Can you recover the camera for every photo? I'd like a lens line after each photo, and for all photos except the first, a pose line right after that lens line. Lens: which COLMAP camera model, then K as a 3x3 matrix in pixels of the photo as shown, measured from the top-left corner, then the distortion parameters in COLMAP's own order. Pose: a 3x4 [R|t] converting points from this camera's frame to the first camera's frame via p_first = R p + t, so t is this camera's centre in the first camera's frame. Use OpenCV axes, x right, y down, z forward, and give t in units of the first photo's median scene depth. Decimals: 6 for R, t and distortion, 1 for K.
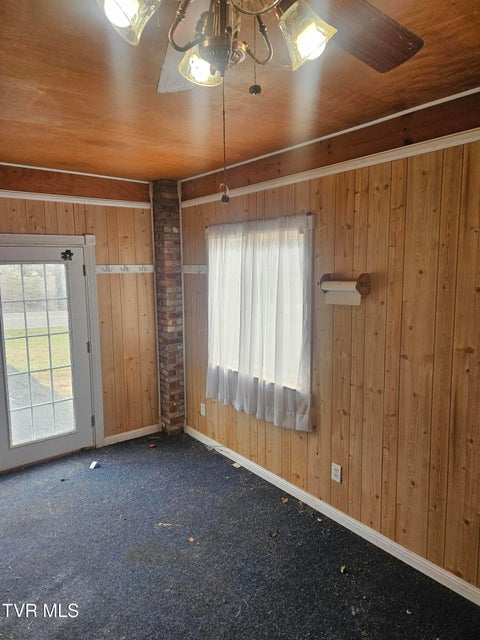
lens RADIAL K [[433.6, 0, 242.3], [0, 433.6, 316.5], [0, 0, 1]] dist [0.052678, -0.022531]
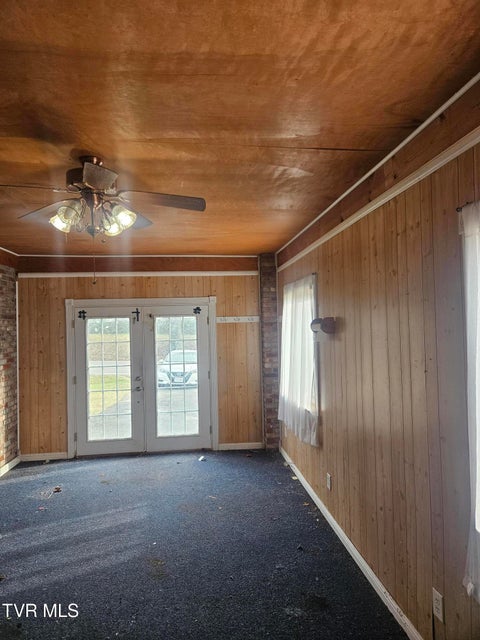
lens RADIAL K [[433.6, 0, 236.2], [0, 433.6, 320.5], [0, 0, 1]] dist [0.052678, -0.022531]
pose [[0.848092, -0.011860, -0.529716, 0.464372], [-0.052189, 0.993018, -0.105789, 0.039481], [0.527272, 0.117365, 0.841552, -0.152282]]
